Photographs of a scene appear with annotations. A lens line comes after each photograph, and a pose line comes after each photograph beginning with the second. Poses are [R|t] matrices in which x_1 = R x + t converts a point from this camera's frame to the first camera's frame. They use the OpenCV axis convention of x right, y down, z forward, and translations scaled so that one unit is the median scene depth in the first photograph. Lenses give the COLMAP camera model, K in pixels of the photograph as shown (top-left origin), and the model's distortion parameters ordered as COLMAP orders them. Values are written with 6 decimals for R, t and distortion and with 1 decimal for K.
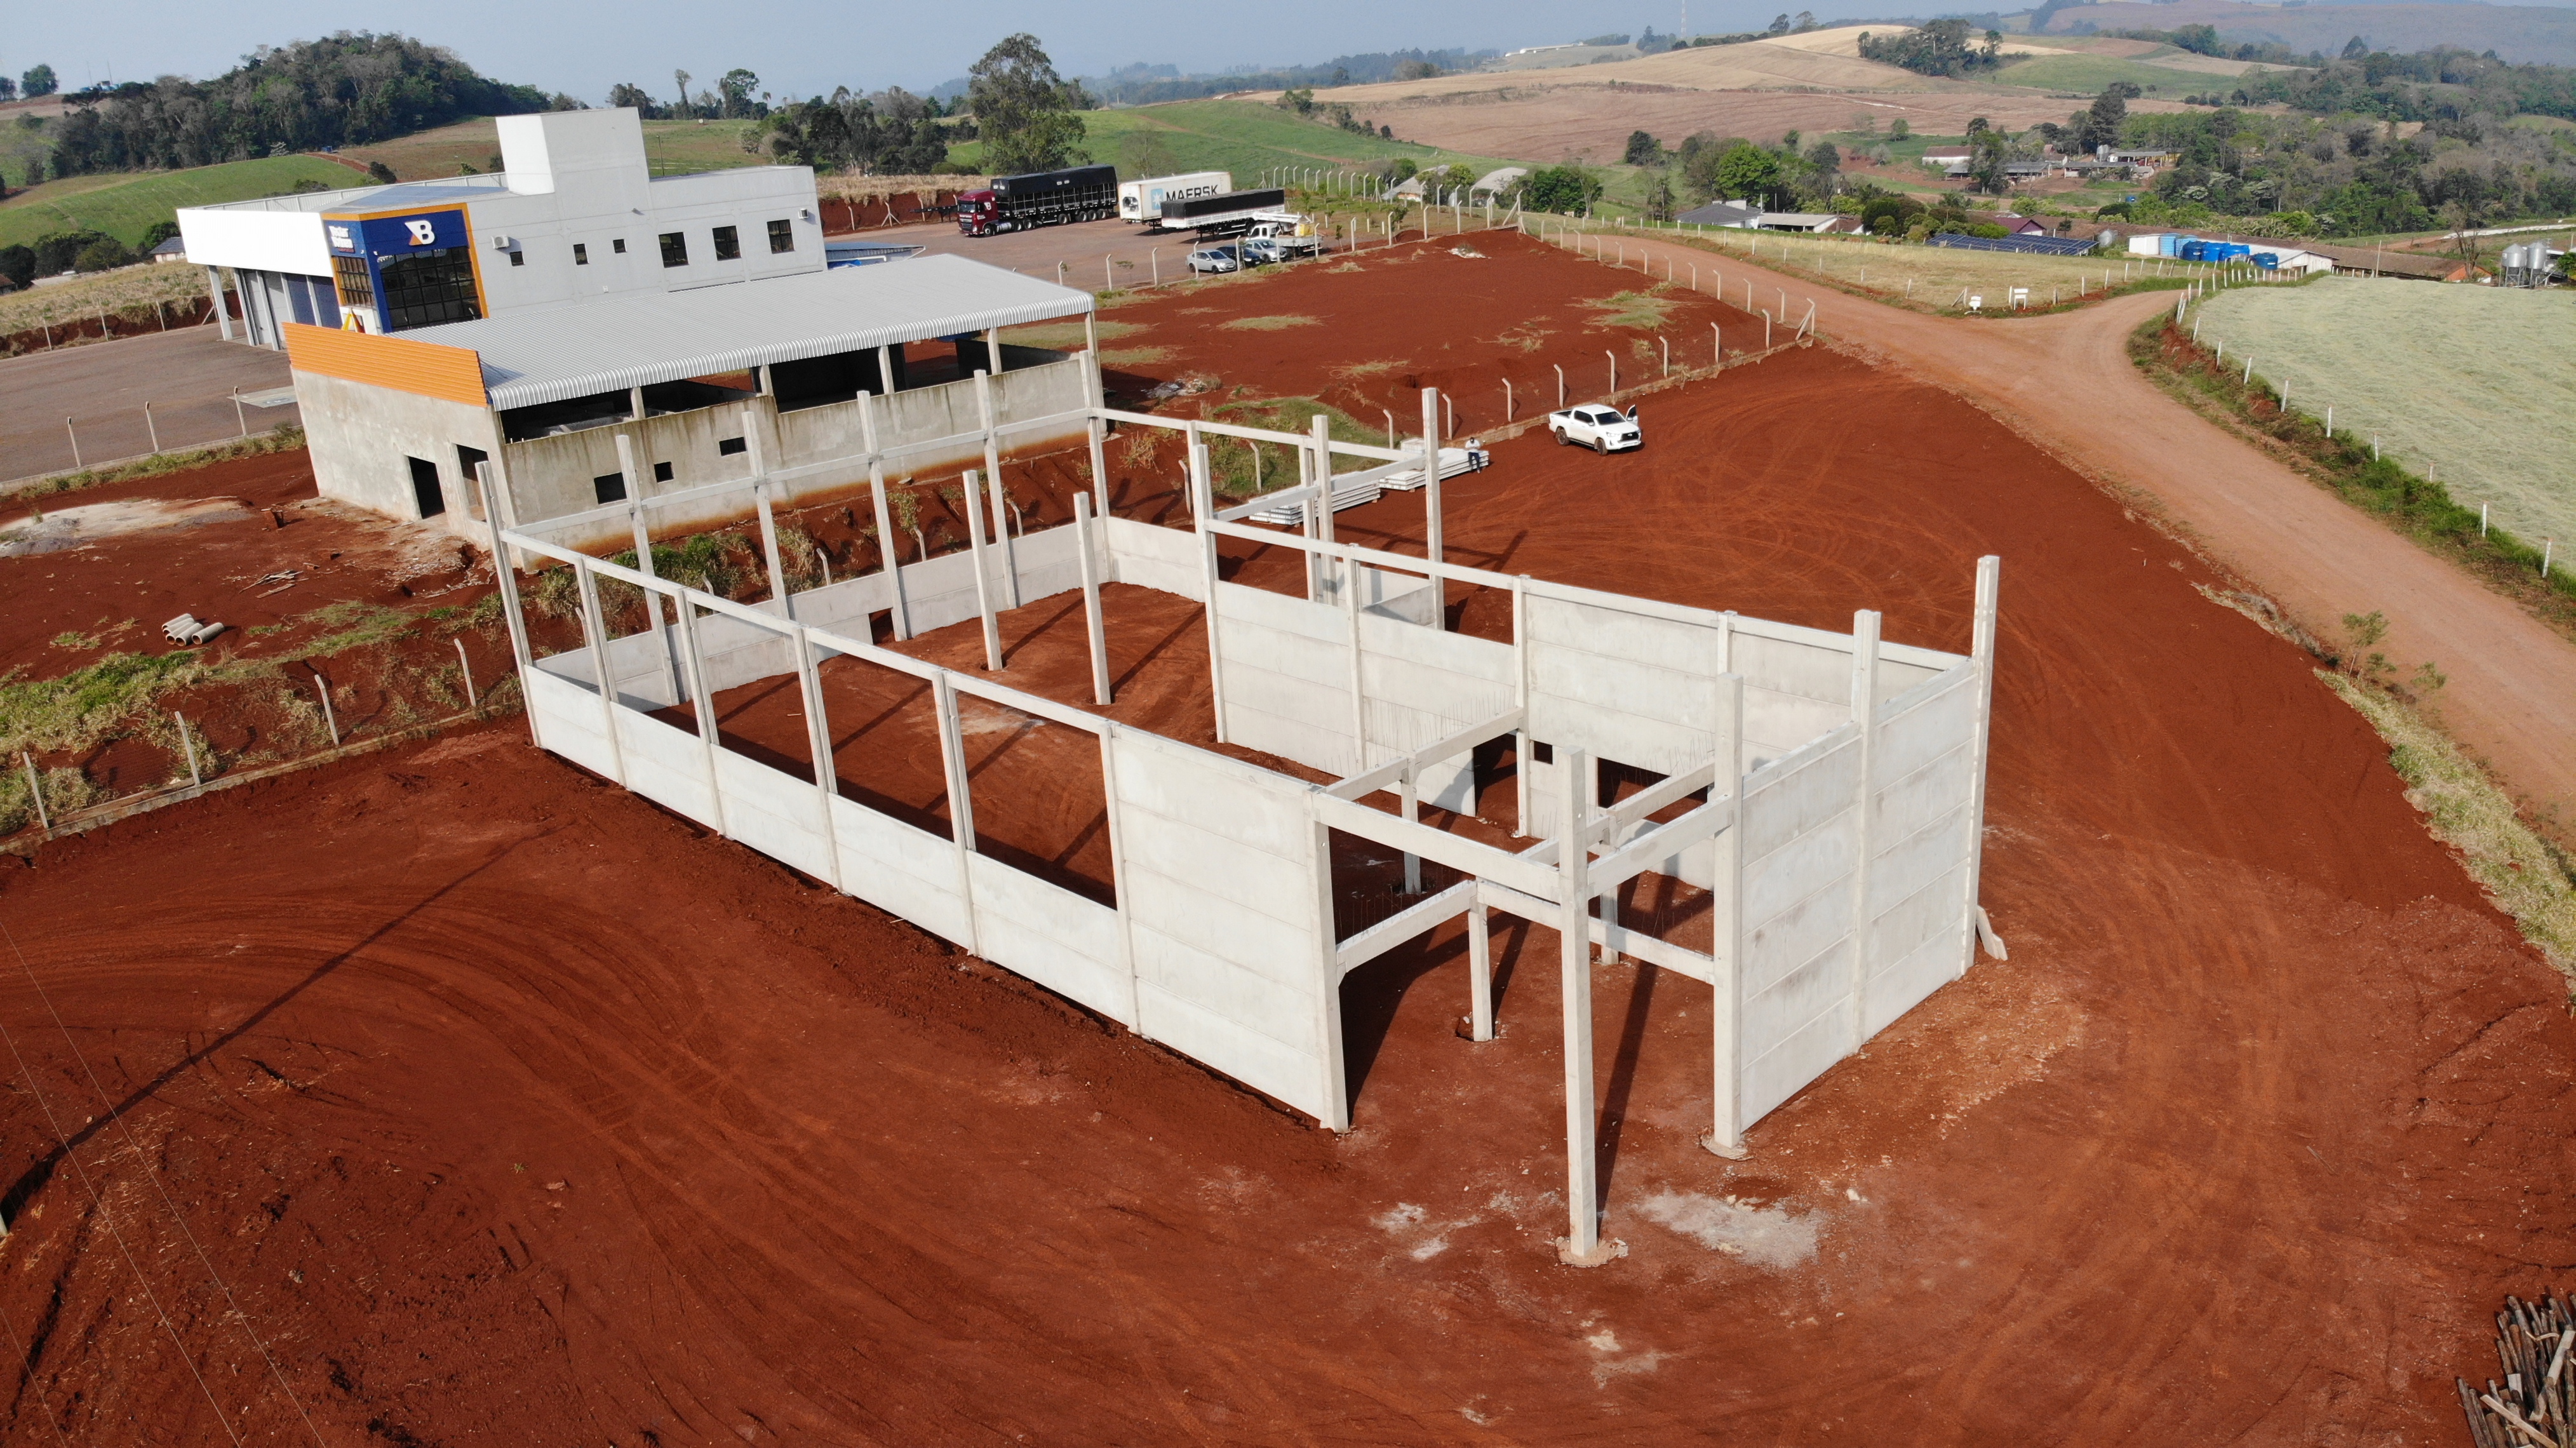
lens RADIAL K [[1810.0, 0, 1288.0], [0, 1810.0, 724.0], [0, 0, 1]] dist [0.035024, -0.000202]
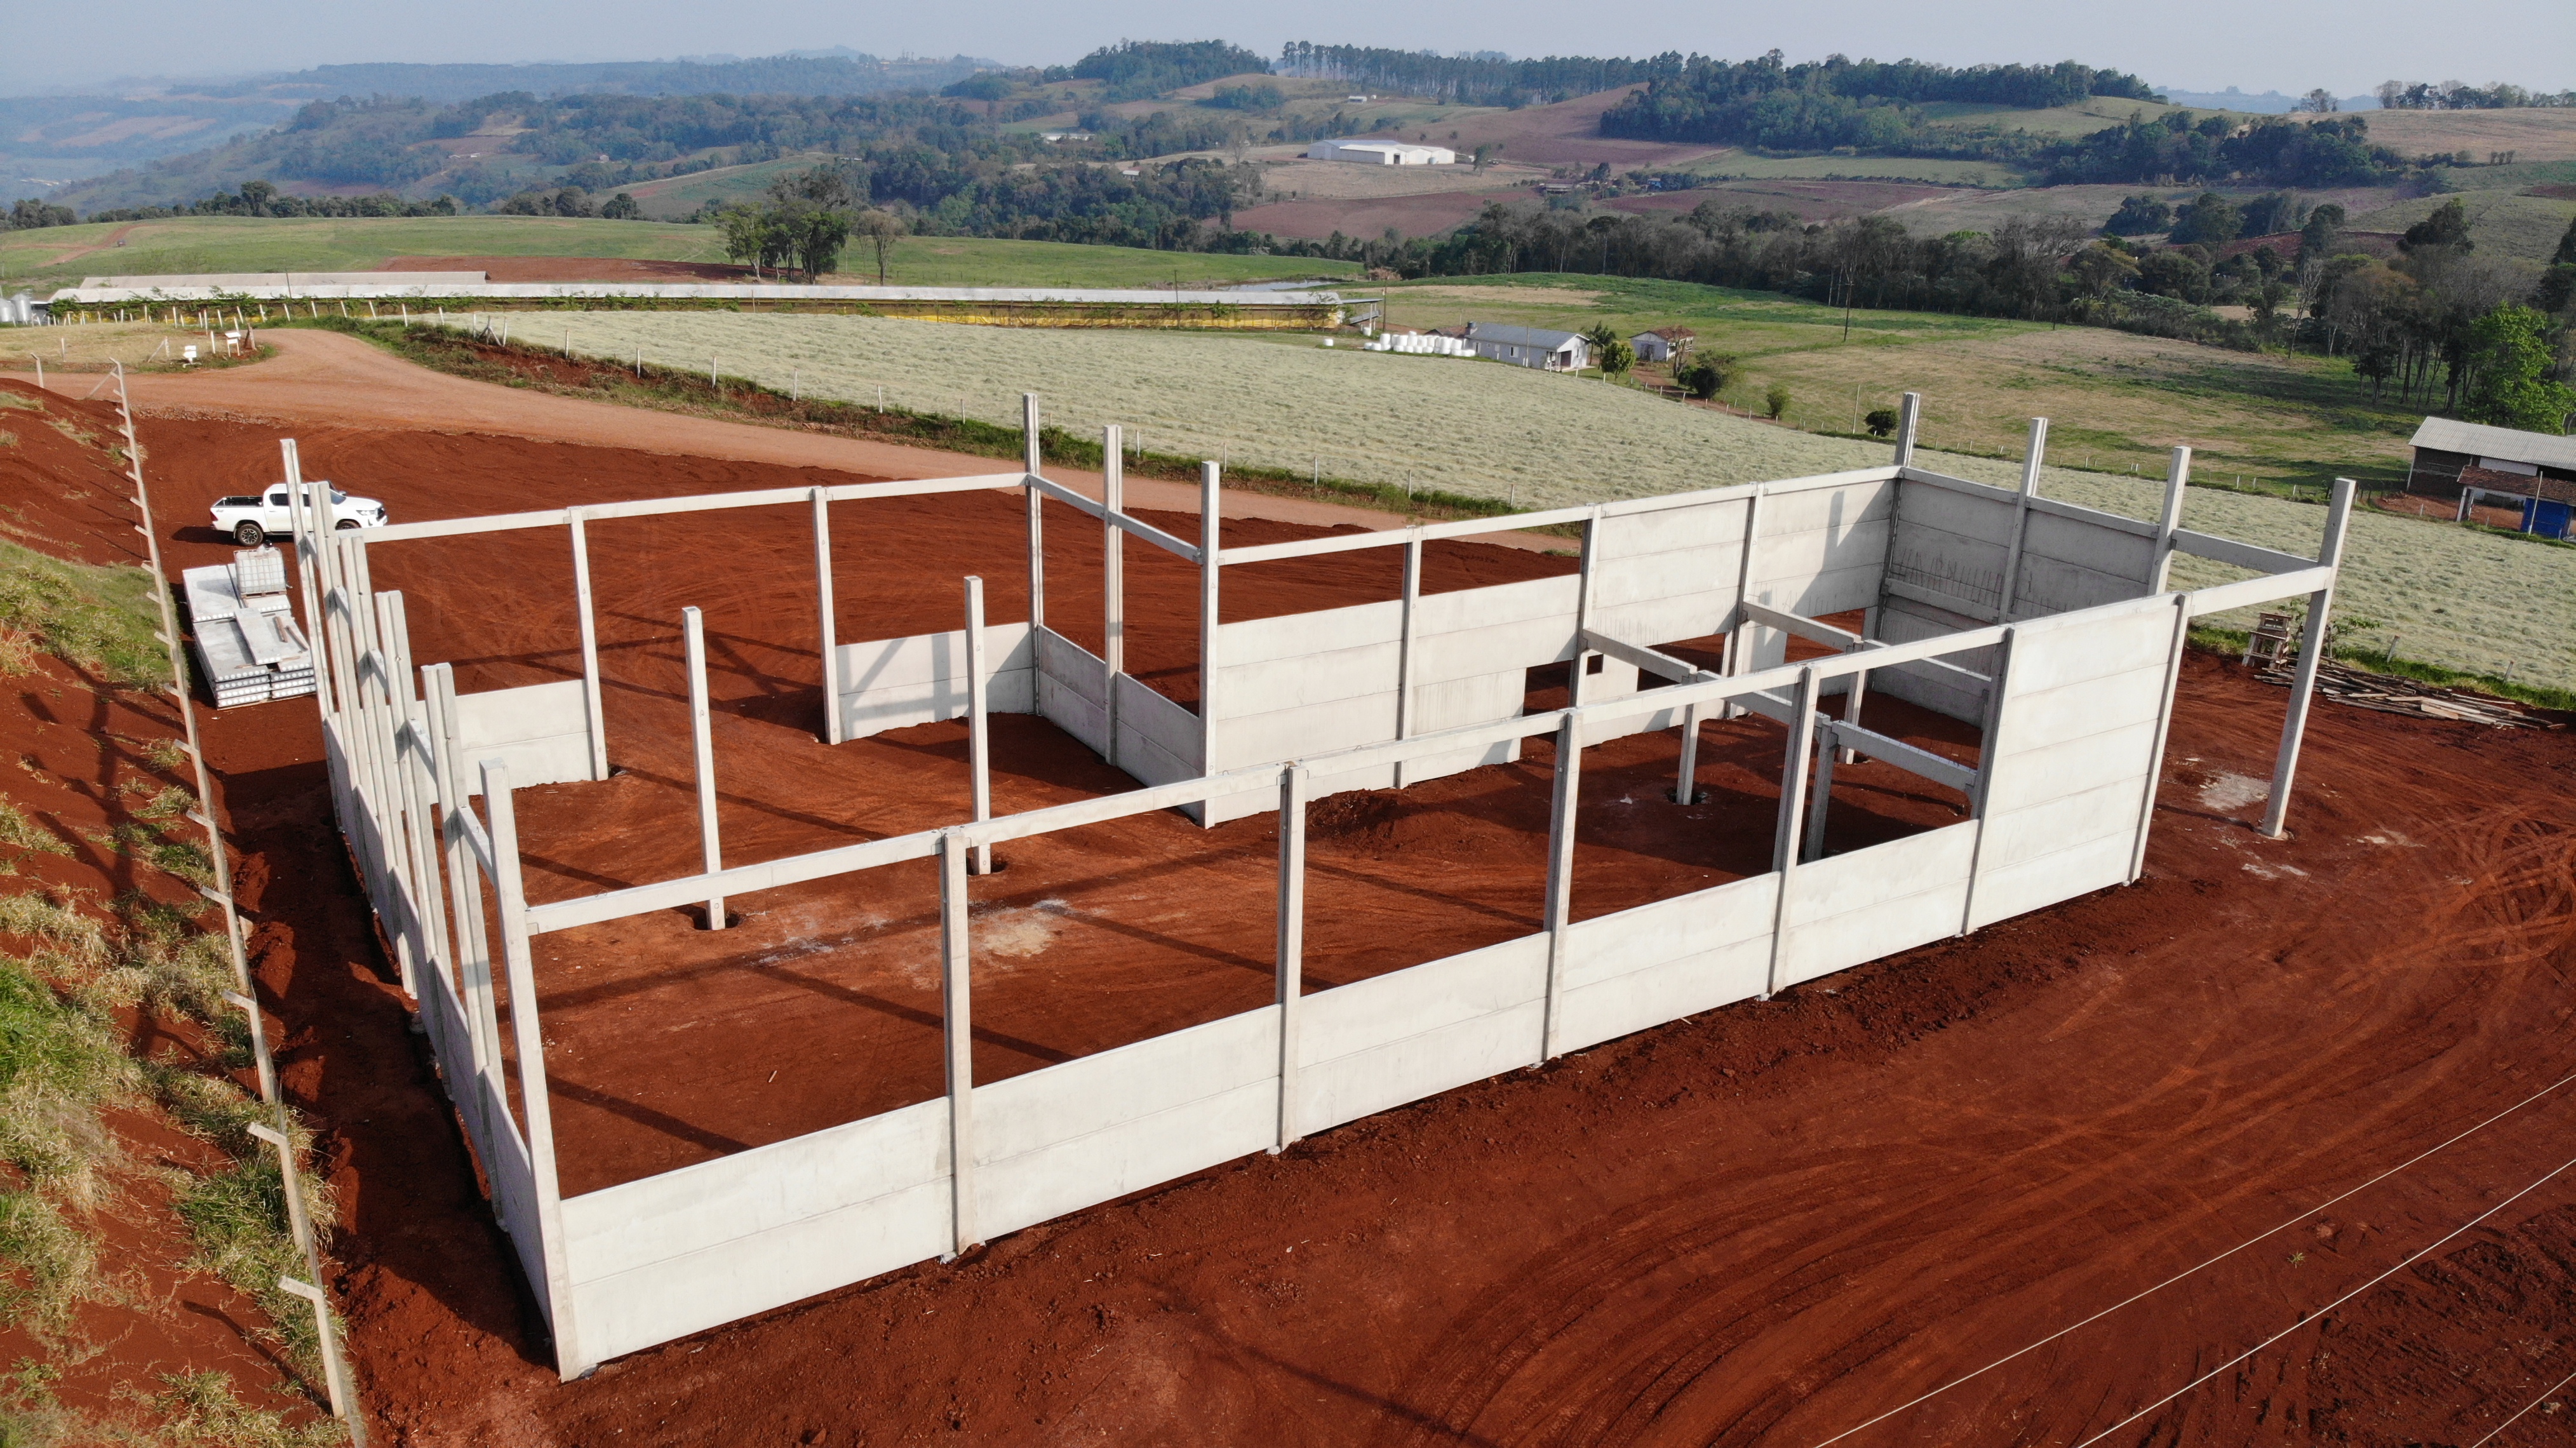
lens RADIAL K [[1881.3, 0, 1288.0], [0, 1881.3, 724.0], [0, 0, 1]] dist [-0.002852, -0.002210]
pose [[0.198142, -0.241592, 0.949933, -1.121144], [0.285138, 0.941441, 0.179957, -0.241281], [-0.937783, 0.235205, 0.255426, 1.017406]]
